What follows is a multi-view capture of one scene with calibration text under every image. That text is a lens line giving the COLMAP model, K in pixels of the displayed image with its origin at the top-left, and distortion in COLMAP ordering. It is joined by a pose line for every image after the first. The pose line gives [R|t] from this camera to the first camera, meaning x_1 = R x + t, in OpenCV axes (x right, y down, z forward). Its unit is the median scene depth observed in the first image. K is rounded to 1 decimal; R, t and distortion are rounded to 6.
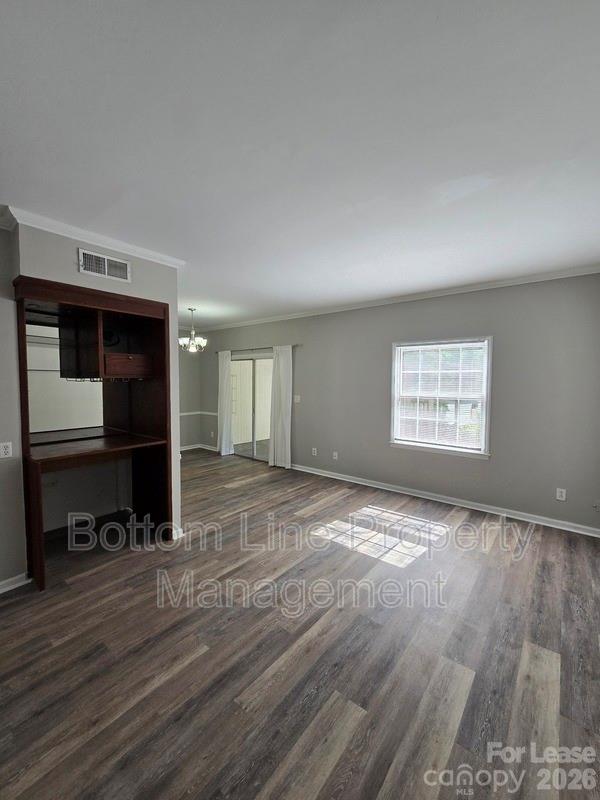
lens RADIAL K [[331.0, 0, 288.7], [0, 331.0, 396.1], [0, 0, 1]] dist [-0.000282, 0.000087]
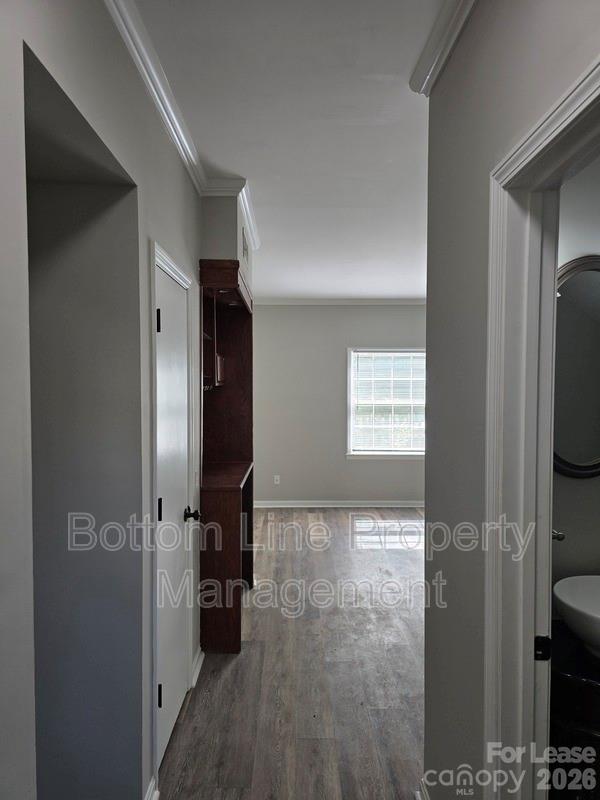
lens RADIAL K [[526.7, 0, 303.5], [0, 526.7, 407.5], [0, 0, 1]] dist [0.050667, -0.048275]
pose [[0.752643, -0.026446, 0.657898, -0.769340], [0.033203, 0.999446, 0.002191, 0.000397], [-0.657591, 0.020195, 0.753104, -0.036108]]
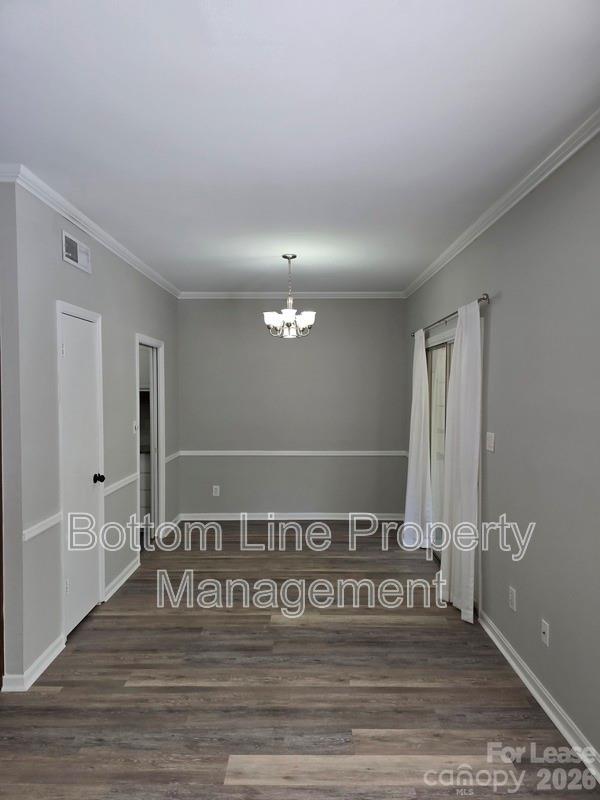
lens RADIAL K [[526.7, 0, 303.5], [0, 526.7, 407.5], [0, 0, 1]] dist [0.050667, -0.048275]
pose [[0.641935, 0.023588, -0.766396, 0.432985], [-0.035119, 0.999382, 0.001343, -0.029365], [0.765954, 0.026053, 0.642367, 0.568063]]
